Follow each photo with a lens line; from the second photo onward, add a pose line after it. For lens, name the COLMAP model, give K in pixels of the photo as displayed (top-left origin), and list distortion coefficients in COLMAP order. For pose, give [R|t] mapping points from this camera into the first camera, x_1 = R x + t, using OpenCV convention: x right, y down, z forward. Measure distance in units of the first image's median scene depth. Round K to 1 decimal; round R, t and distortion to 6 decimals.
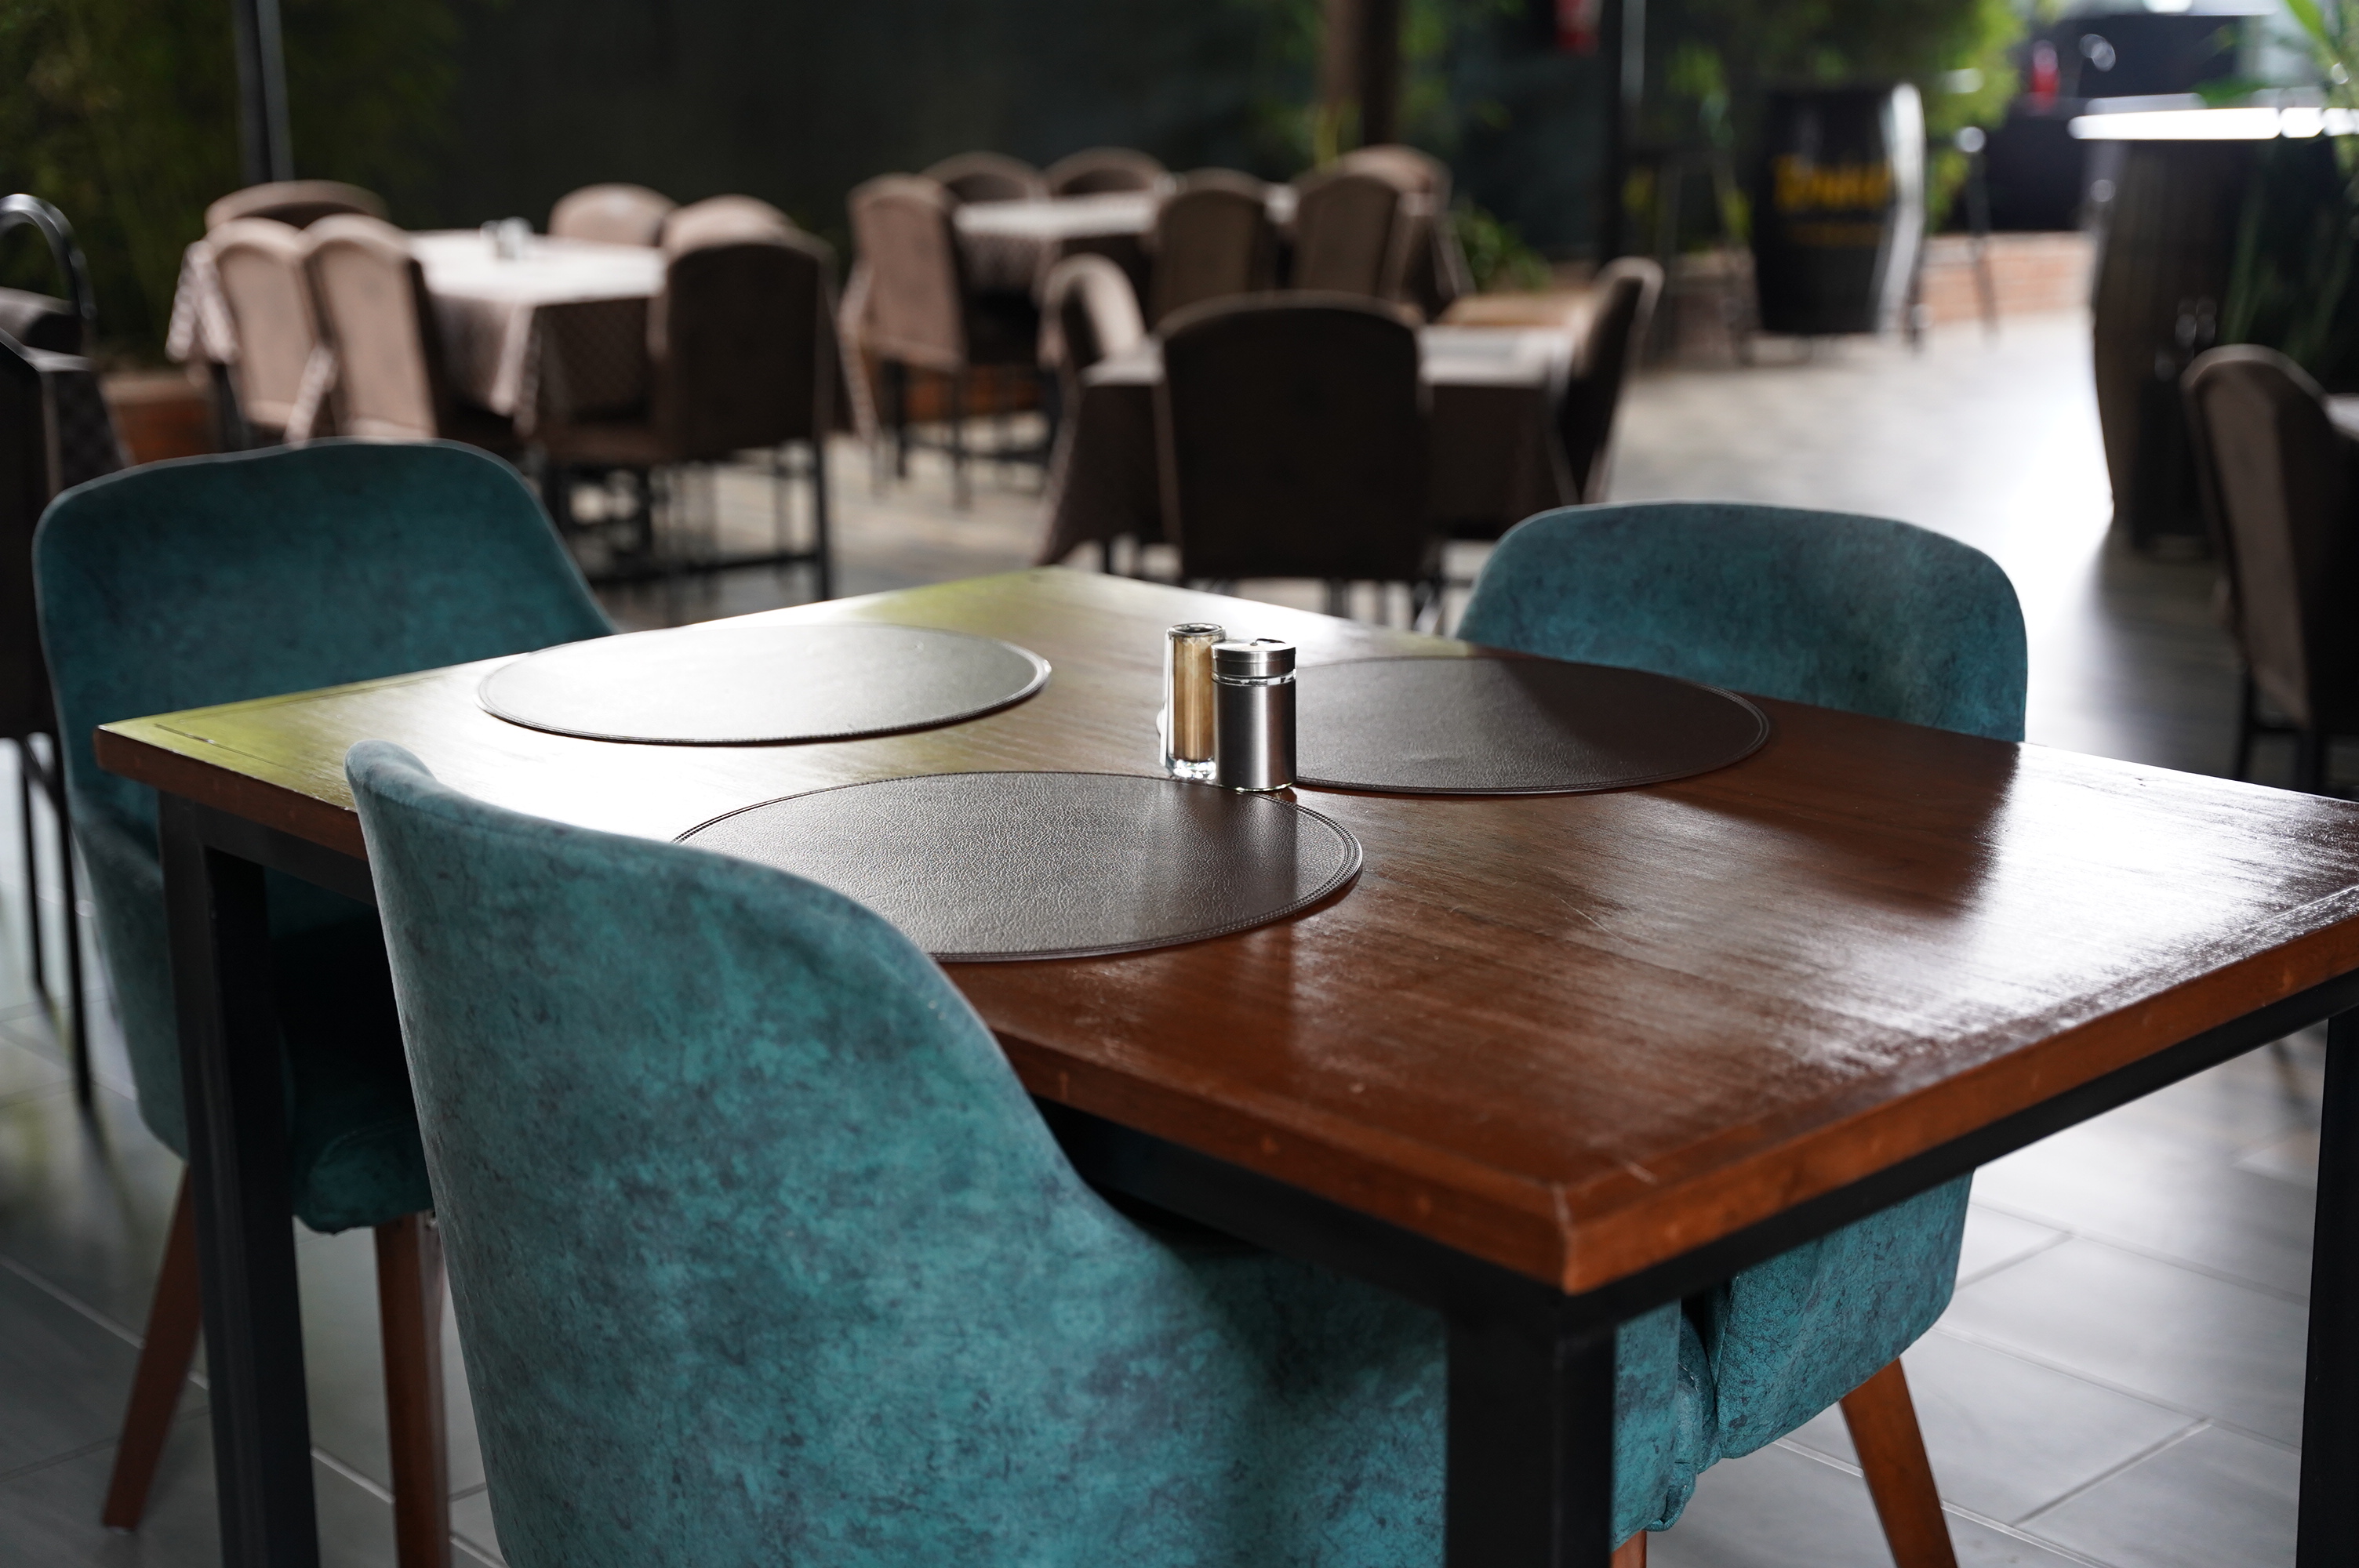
lens RADIAL K [[3207.4, 0, 1174.4], [0, 3207.4, 842.8], [0, 0, 1]] dist [0.125986, 0.019261]
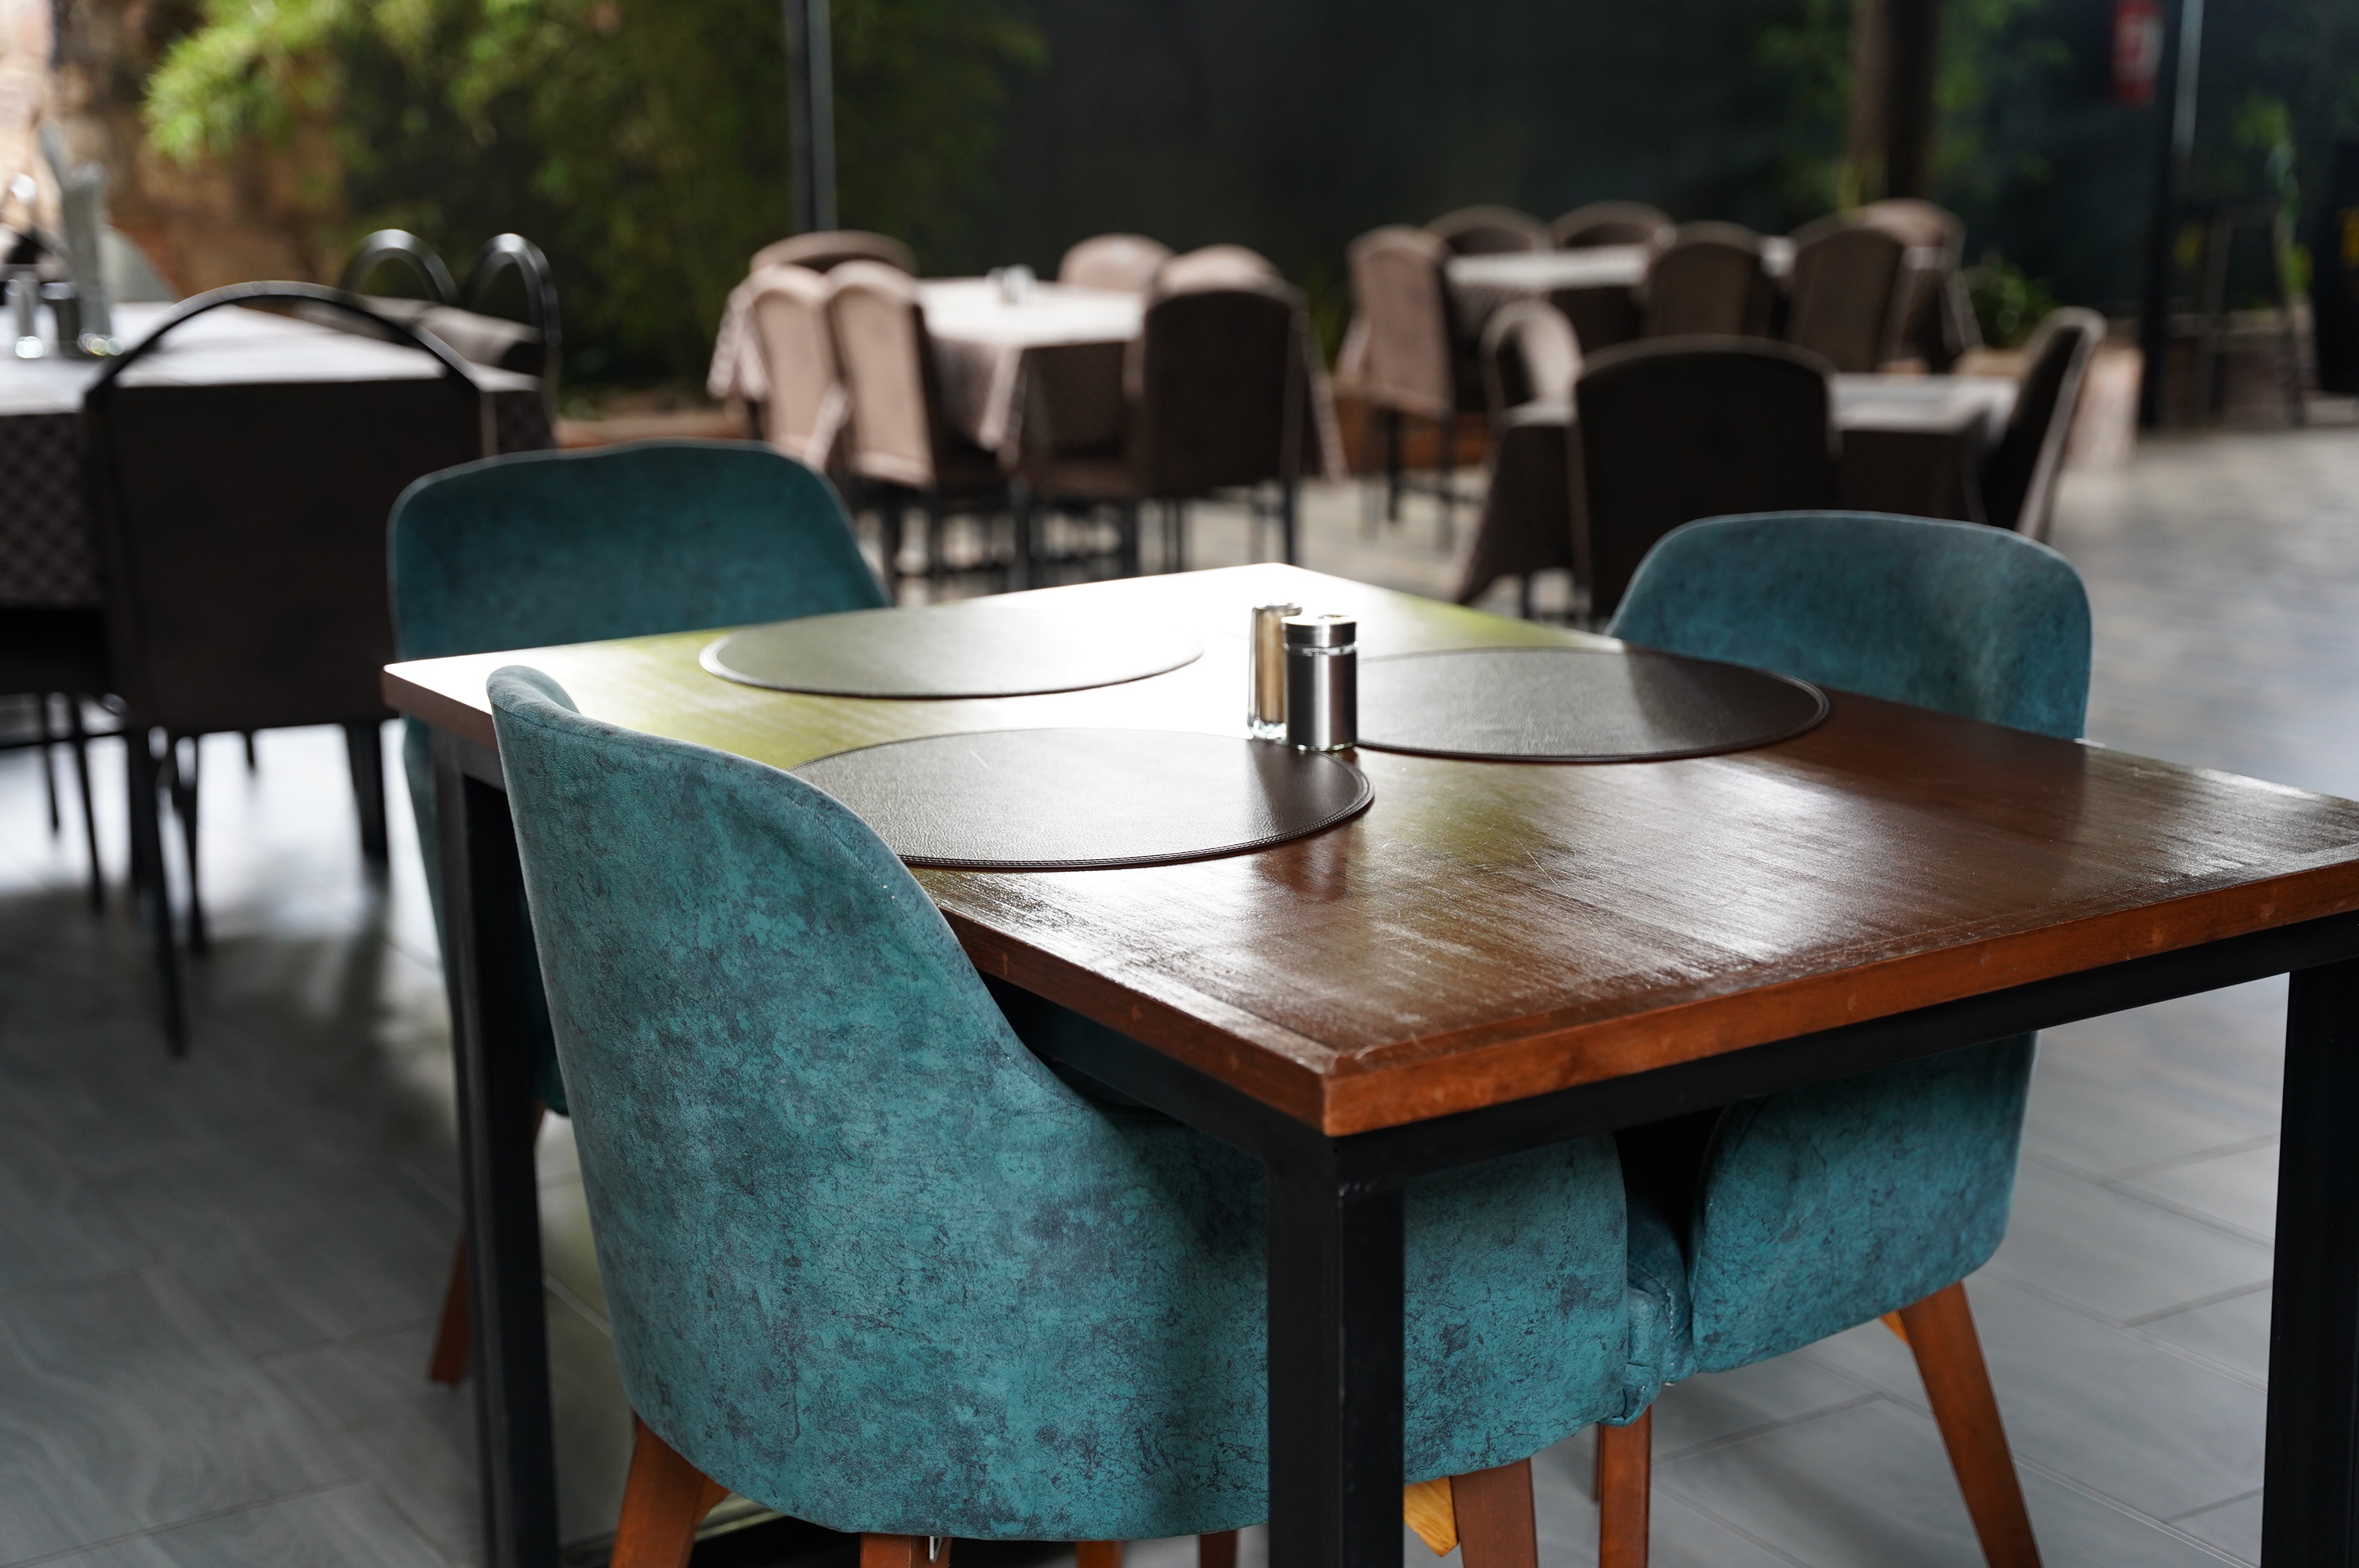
lens RADIAL K [[3207.4, 0, 1174.4], [0, 3207.4, 842.8], [0, 0, 1]] dist [0.125986, 0.019261]
pose [[0.983174, 0.042084, -0.177760, 0.156368], [-0.045237, 0.998882, -0.013722, 0.029900], [0.176984, 0.021533, 0.983978, -0.095135]]
